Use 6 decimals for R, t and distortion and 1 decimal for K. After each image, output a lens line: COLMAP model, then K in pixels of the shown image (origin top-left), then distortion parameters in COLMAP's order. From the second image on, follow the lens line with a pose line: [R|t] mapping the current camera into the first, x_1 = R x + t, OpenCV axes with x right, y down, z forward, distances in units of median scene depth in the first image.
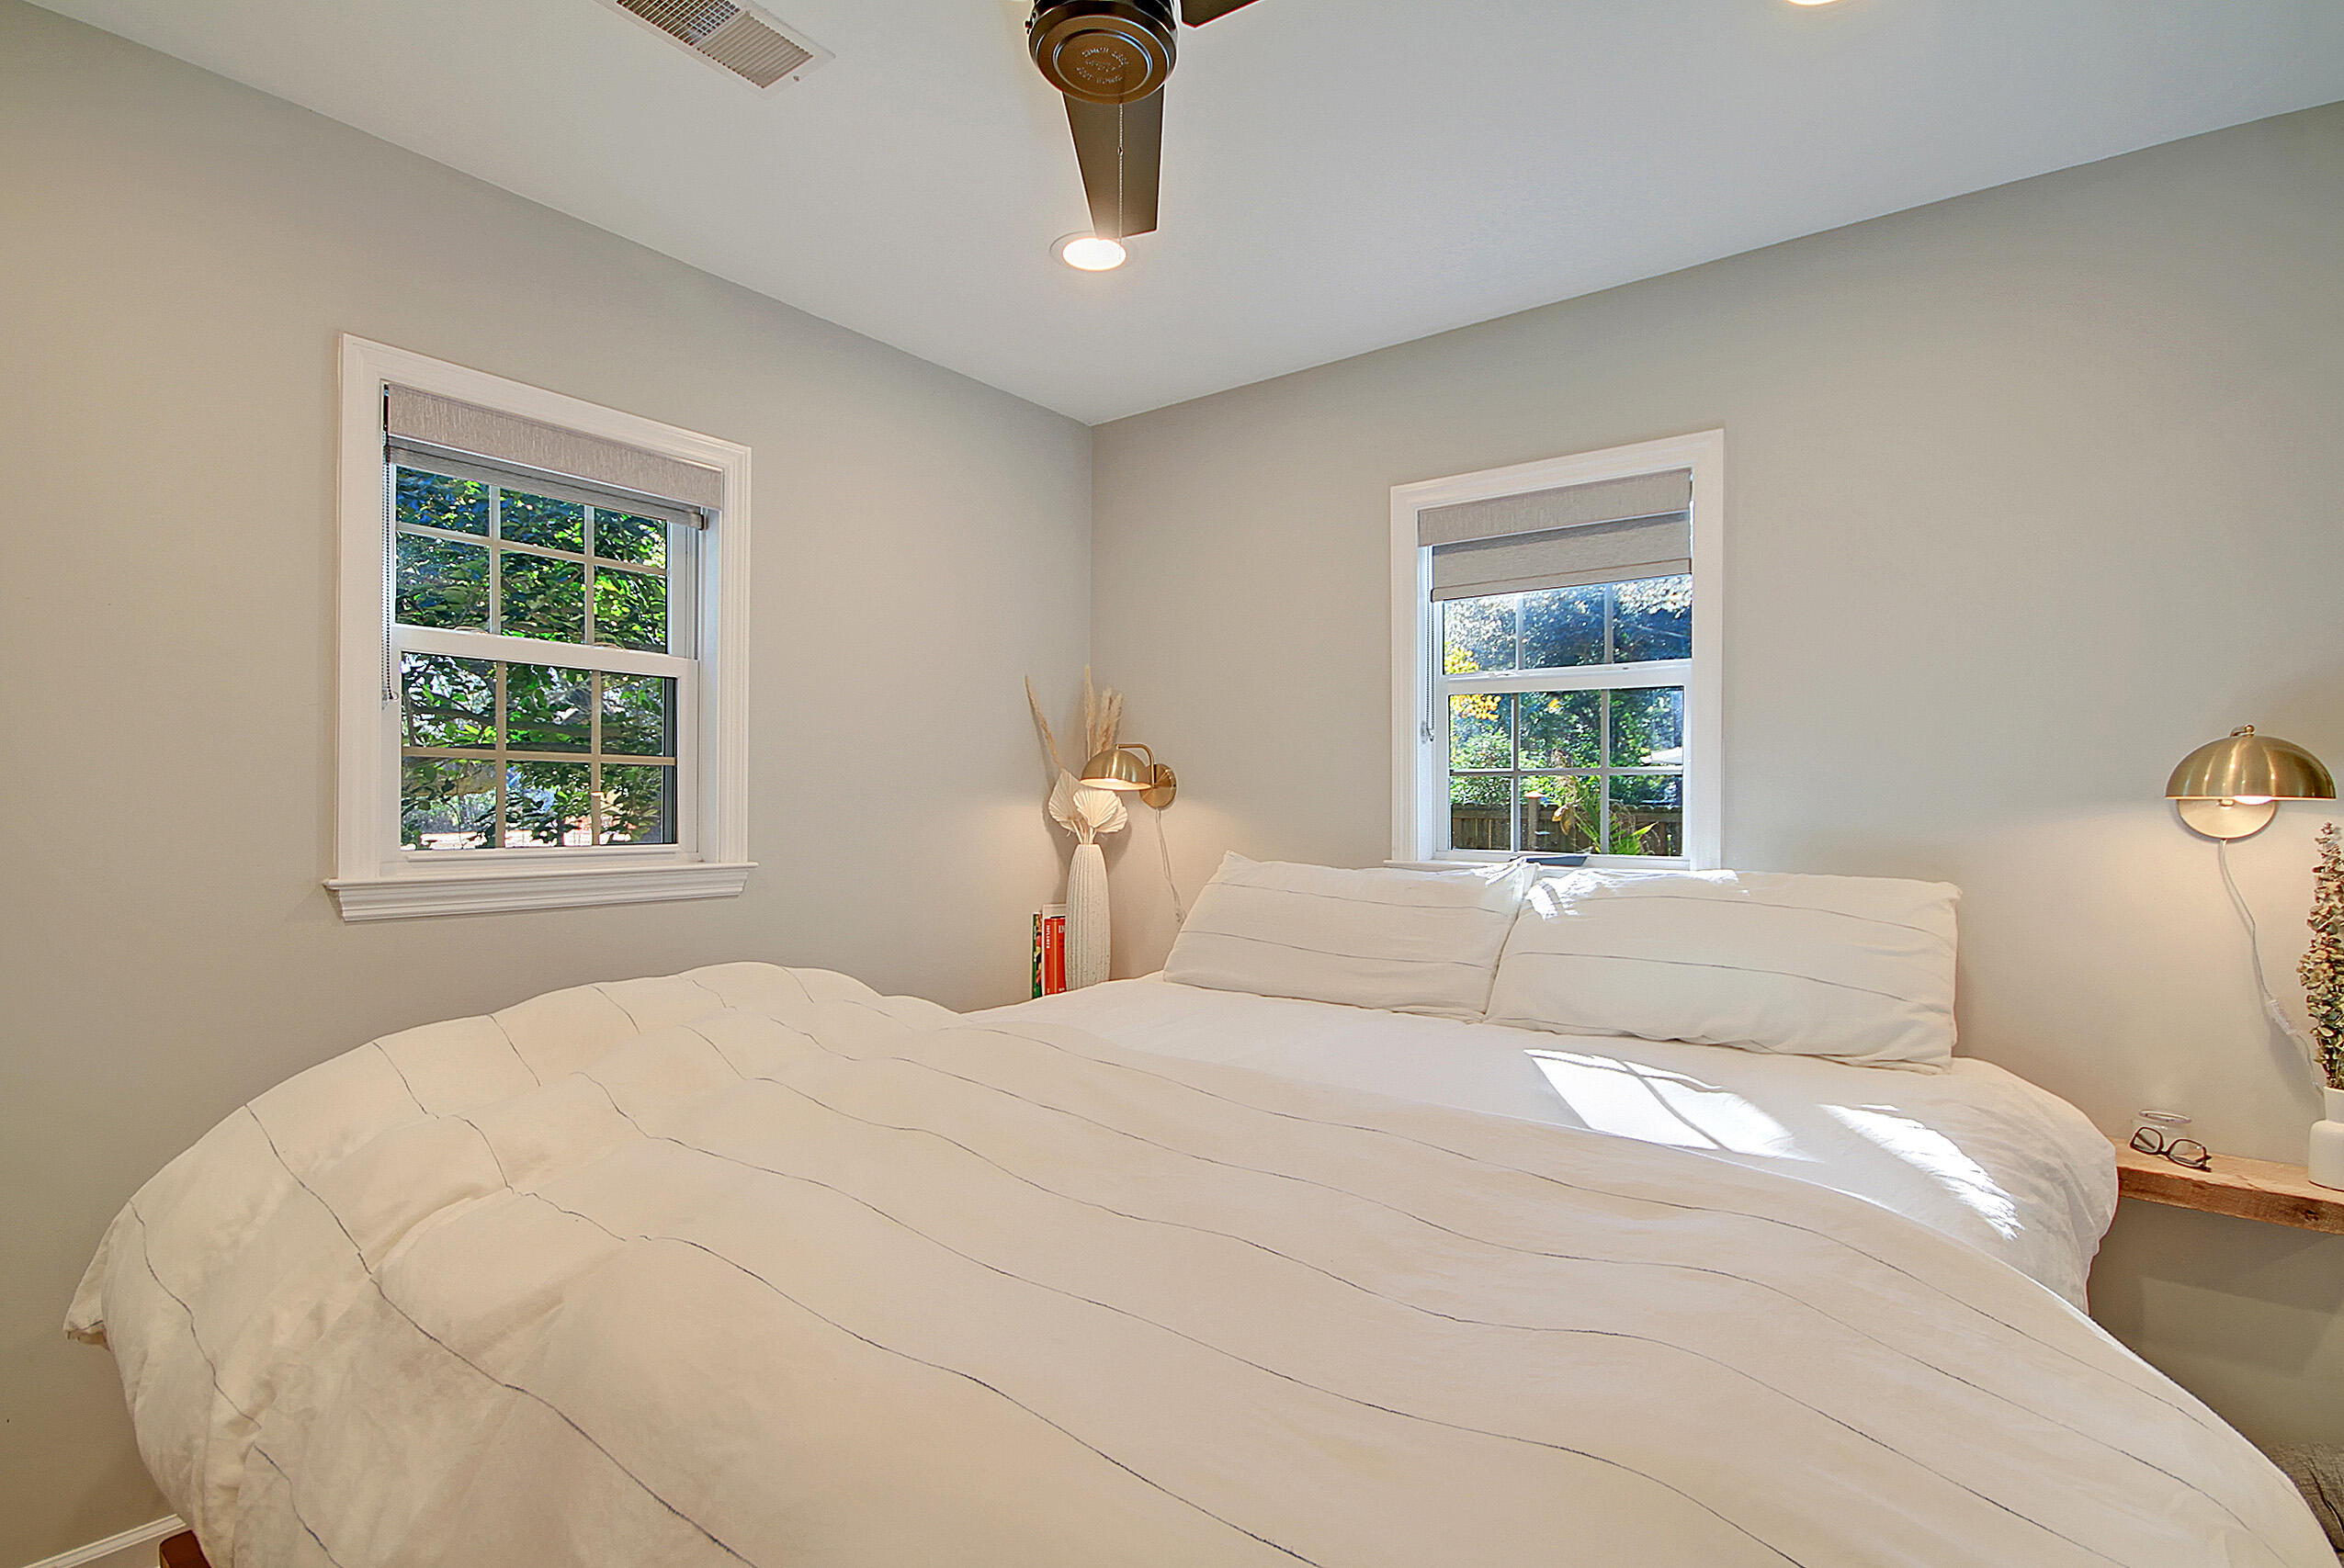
lens RADIAL K [[1121.9, 0, 1188.2], [0, 1121.9, 790.5], [0, 0, 1]] dist [0.003321, 0.000266]
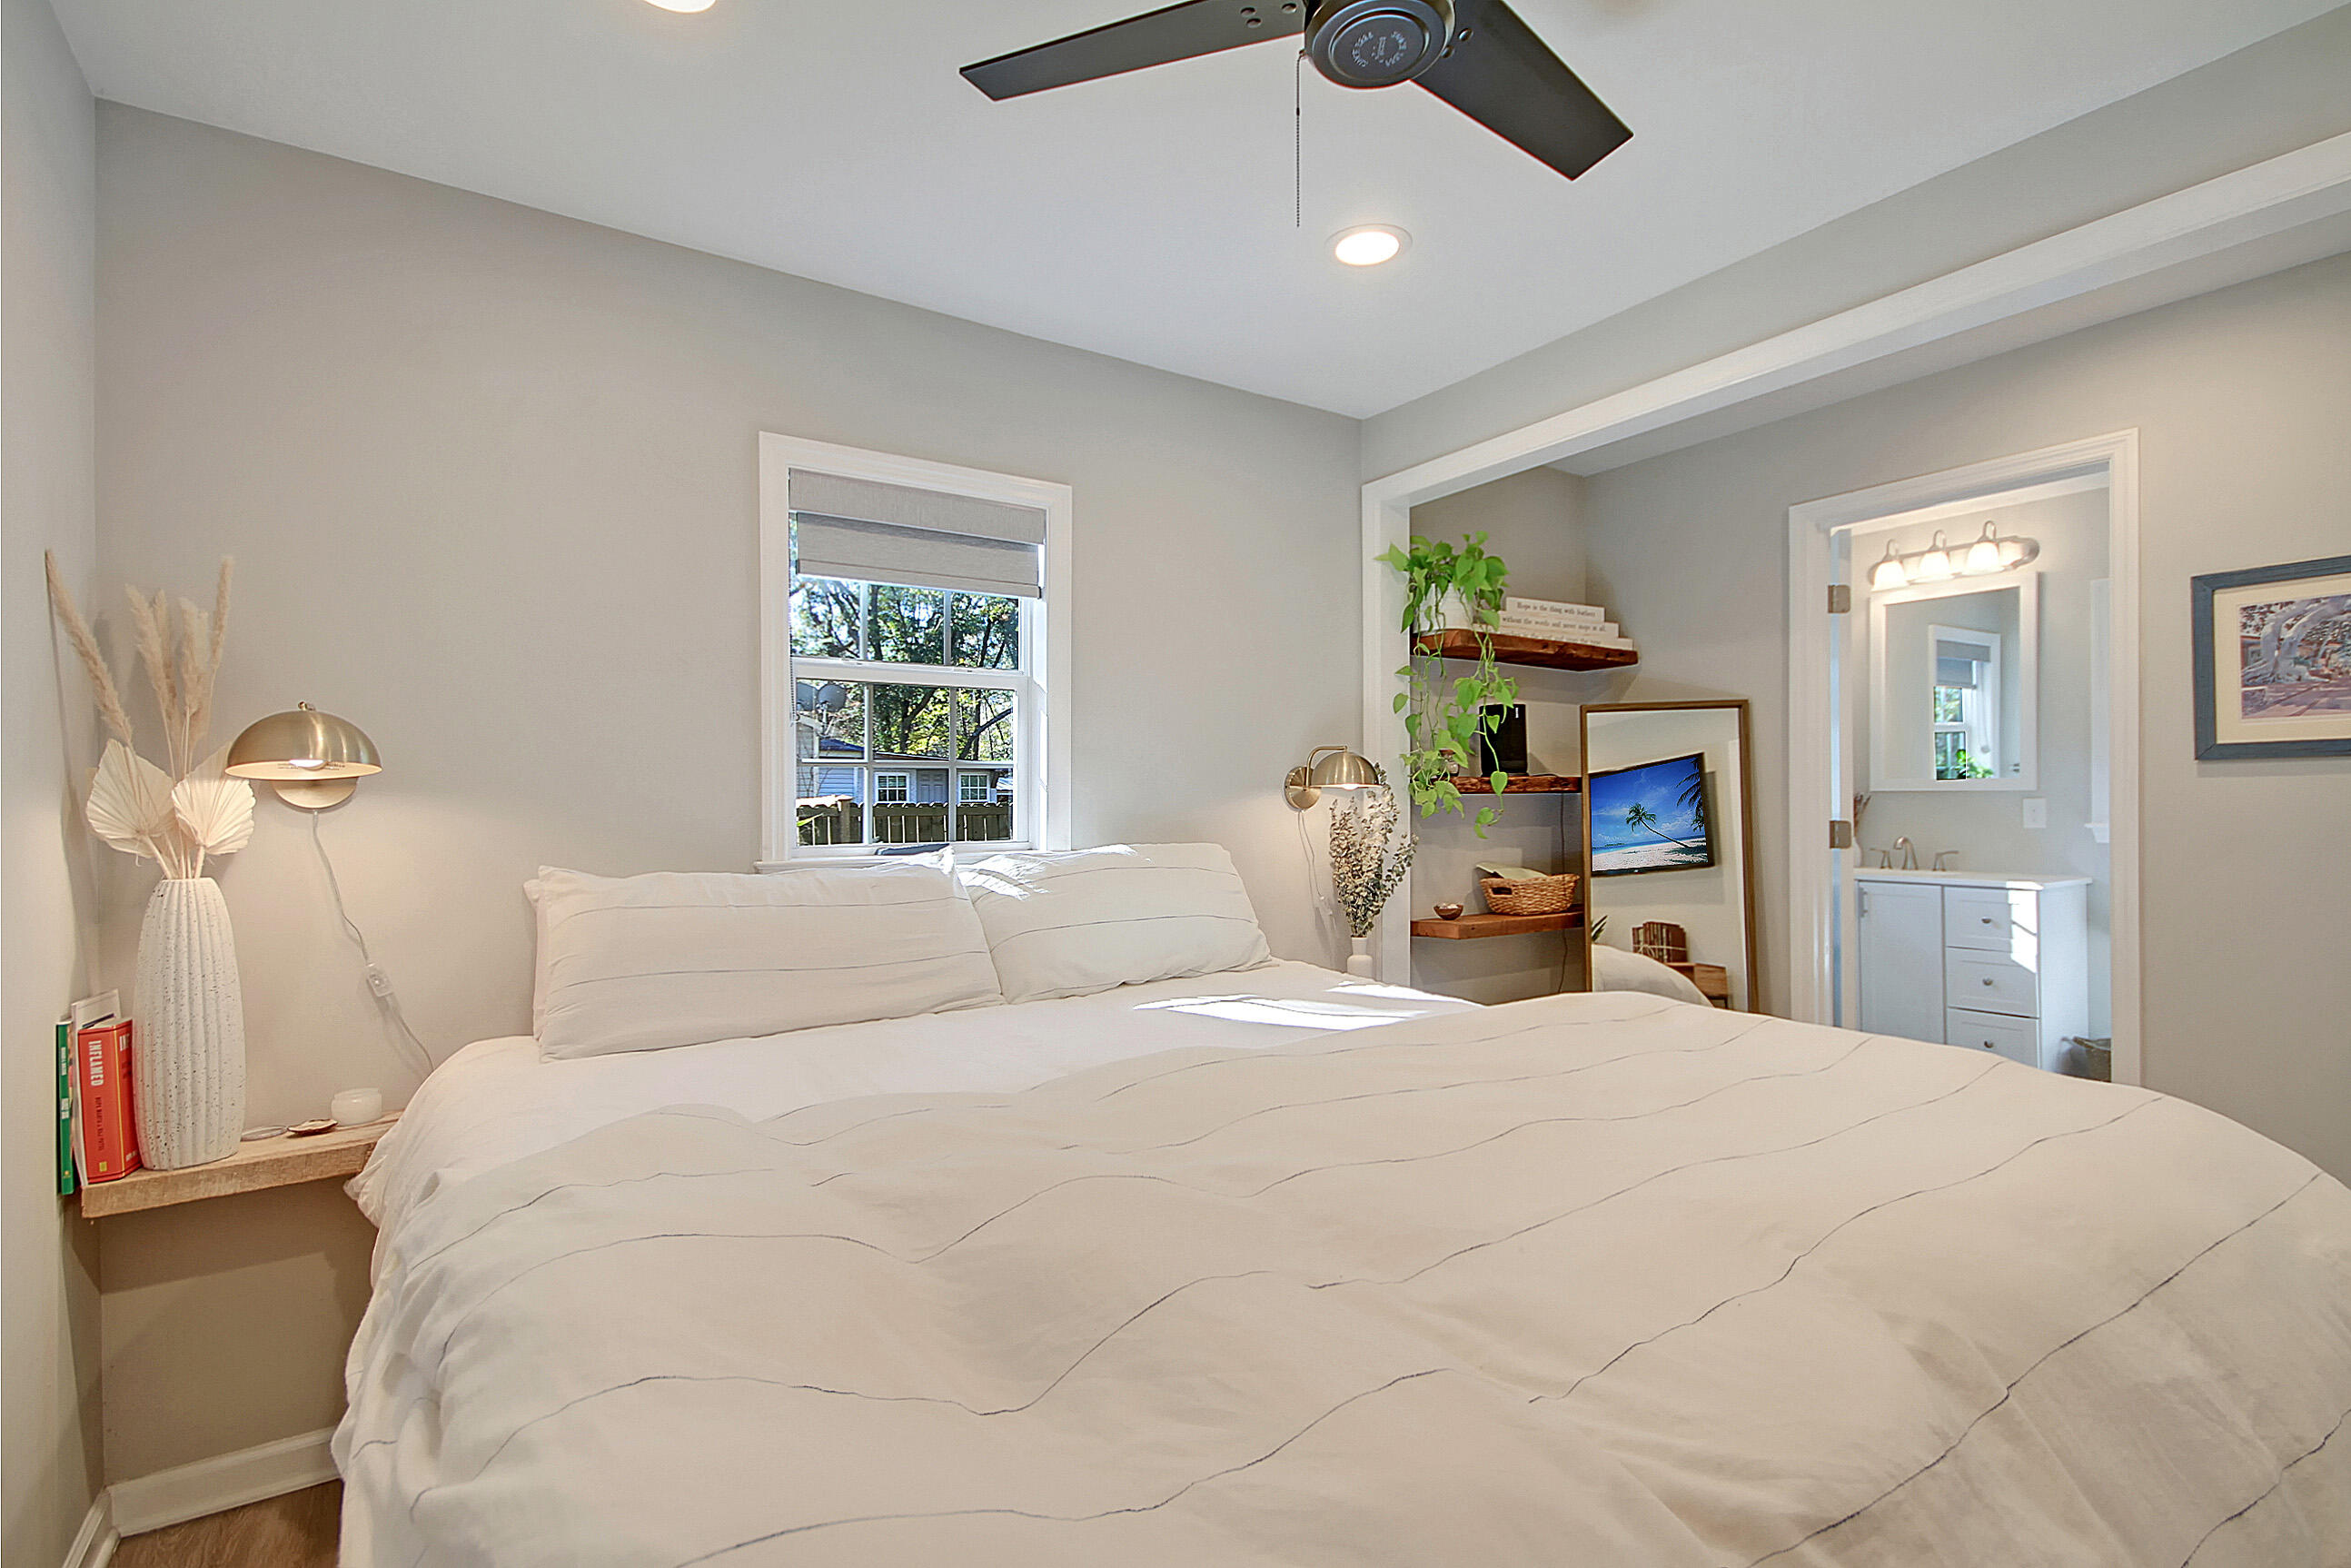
lens RADIAL K [[1125.4, 0, 1181.5], [0, 1125.4, 796.5], [0, 0, 1]] dist [0.003321, 0.000266]
pose [[0.312837, -0.009166, 0.949763, -0.595715], [0.002815, 0.999958, 0.008723, 0.004731], [-0.949803, -0.000056, 0.312849, 0.456441]]
